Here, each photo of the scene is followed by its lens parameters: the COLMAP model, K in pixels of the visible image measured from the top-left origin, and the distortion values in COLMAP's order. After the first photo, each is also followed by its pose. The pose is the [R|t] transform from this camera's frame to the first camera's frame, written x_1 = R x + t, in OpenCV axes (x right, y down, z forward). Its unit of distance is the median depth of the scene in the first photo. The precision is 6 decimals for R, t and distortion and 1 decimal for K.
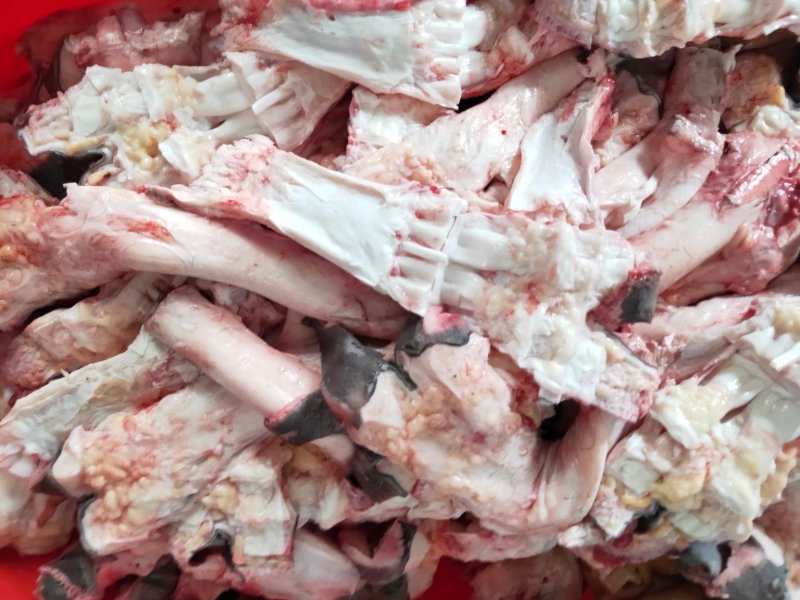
lens RADIAL K [[733.9, 0, 398.8], [0, 733.9, 313.8], [0, 0, 1]] dist [-0.016111, -0.031760]
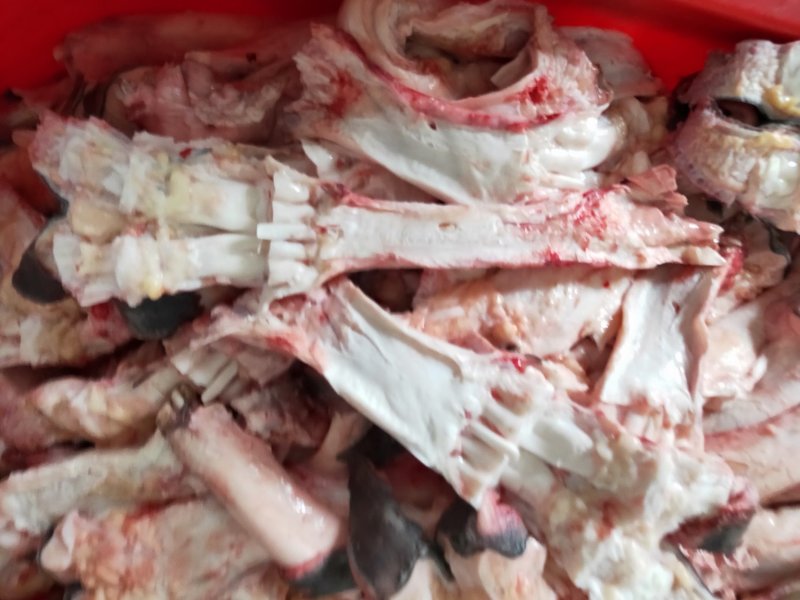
lens RADIAL K [[733.9, 0, 398.8], [0, 733.9, 313.8], [0, 0, 1]] dist [-0.016111, -0.031760]
pose [[0.983904, 0.178695, 0.000837, -0.098361], [-0.177393, 0.976147, 0.125171, -0.304861], [0.021550, -0.123305, 0.992135, 0.160480]]
